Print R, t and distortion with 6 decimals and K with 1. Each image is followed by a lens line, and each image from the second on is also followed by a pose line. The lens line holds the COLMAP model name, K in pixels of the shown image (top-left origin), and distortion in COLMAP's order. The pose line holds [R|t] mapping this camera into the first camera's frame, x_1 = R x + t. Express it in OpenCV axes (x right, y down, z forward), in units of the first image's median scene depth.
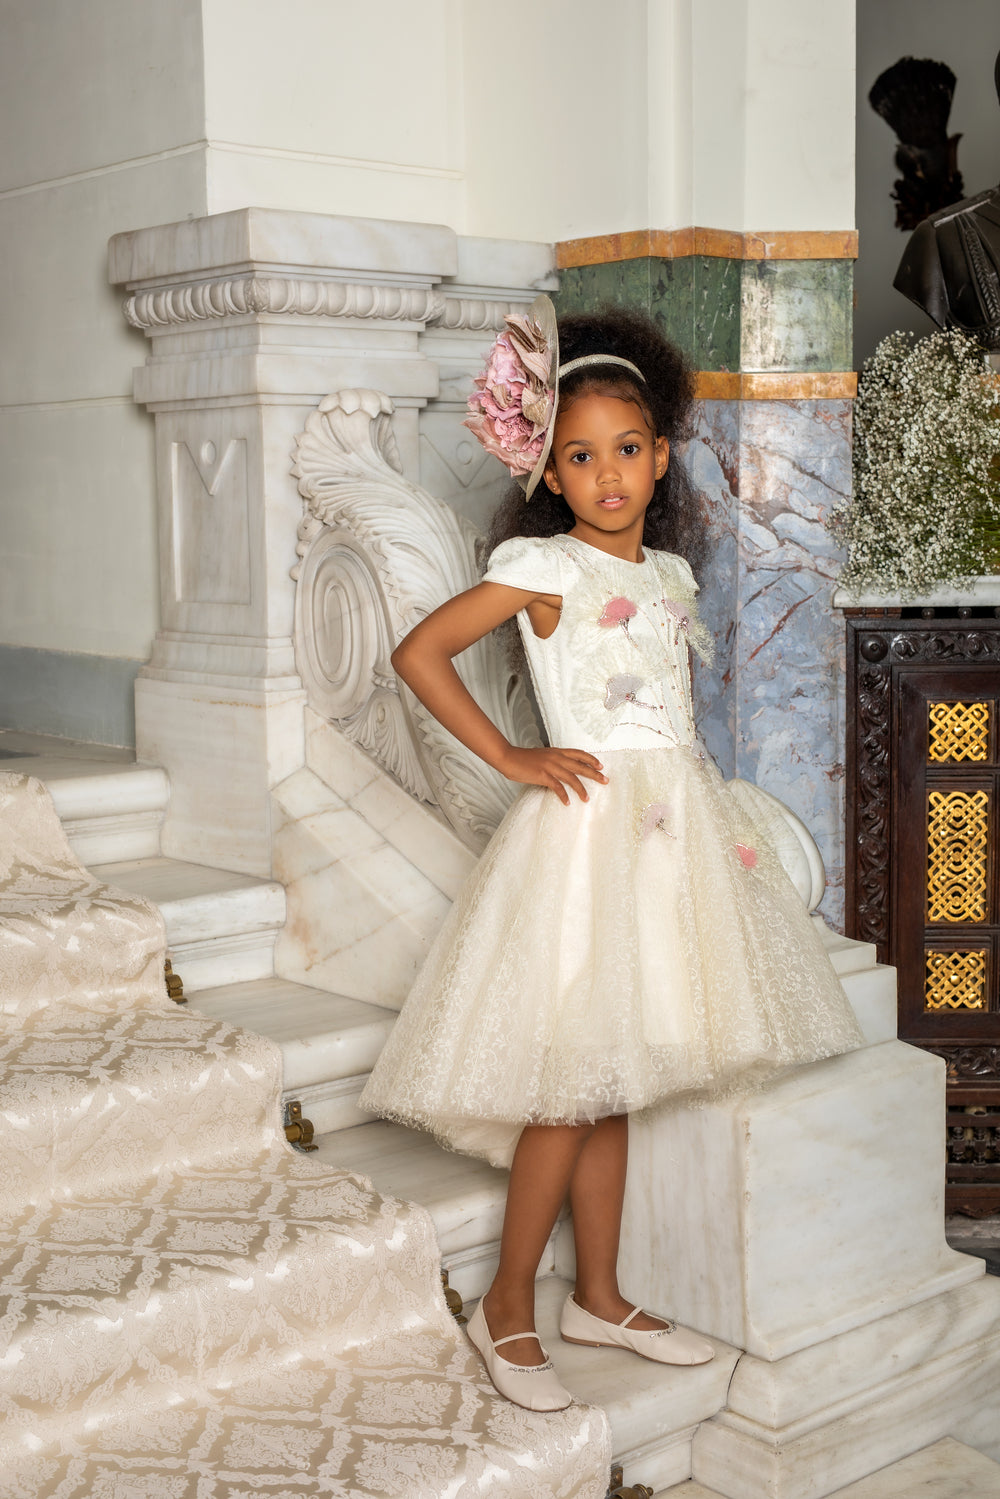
lens RADIAL K [[2145.5, 0, 500.0], [0, 2145.5, 749.5], [0, 0, 1]] dist [0.012789, 0.074690]
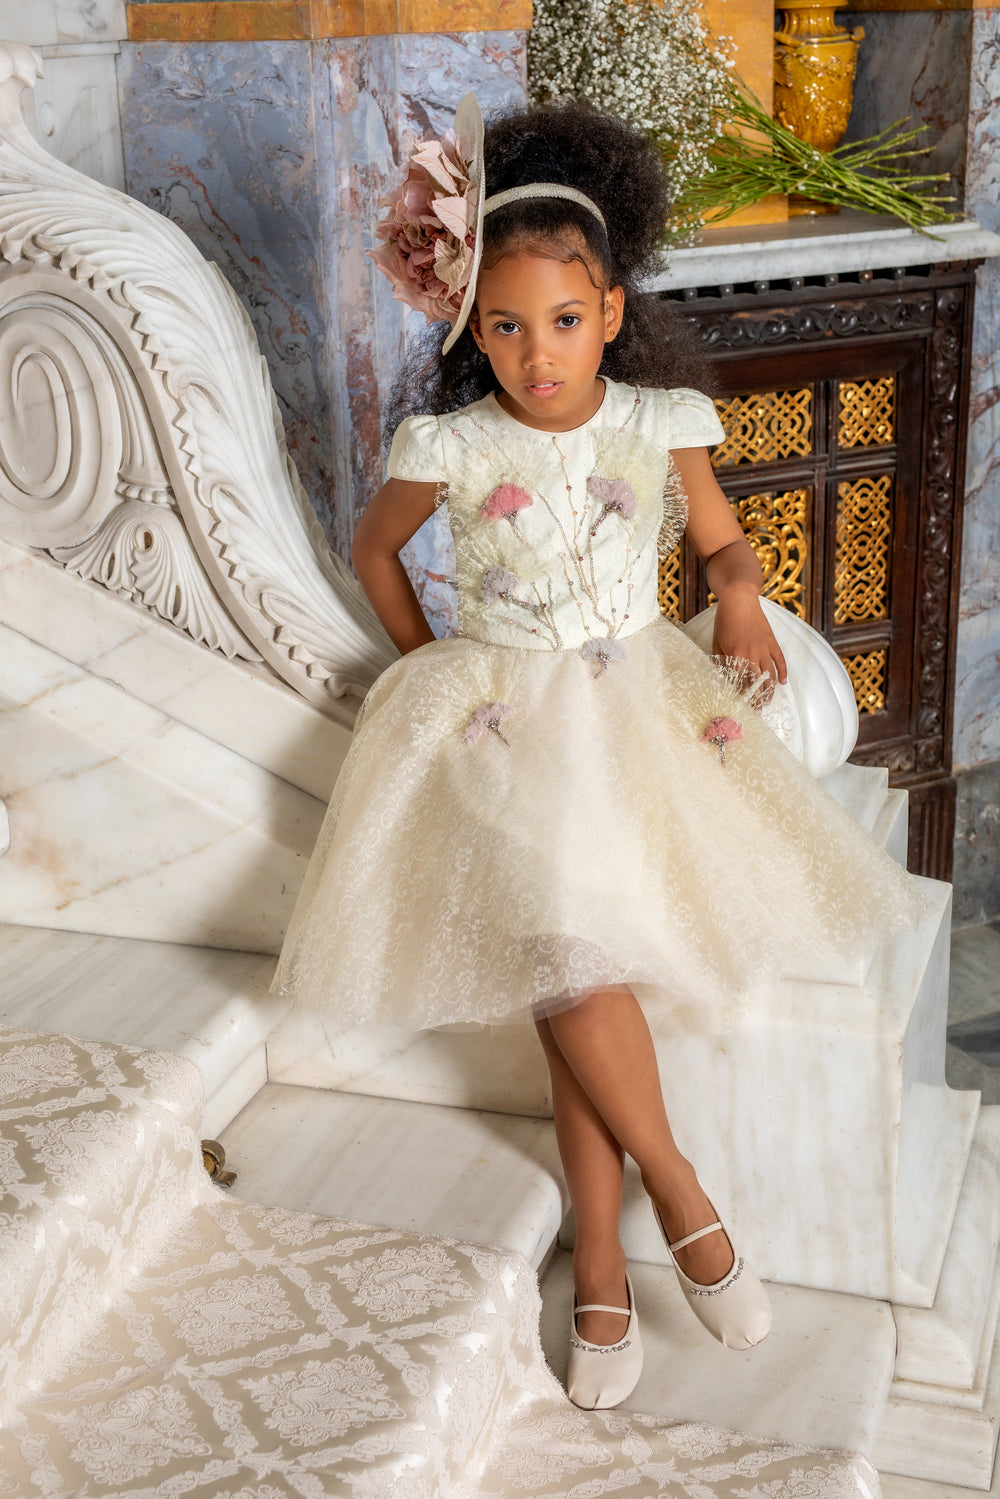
lens RADIAL K [[2145.5, 0, 500.0], [0, 2145.5, 749.5], [0, 0, 1]] dist [0.012789, 0.074690]
pose [[0.854758, -0.181472, 0.486268, -0.305346], [0.076421, 0.970677, 0.227917, -0.099676], [-0.513370, -0.157653, 0.843562, 0.344504]]
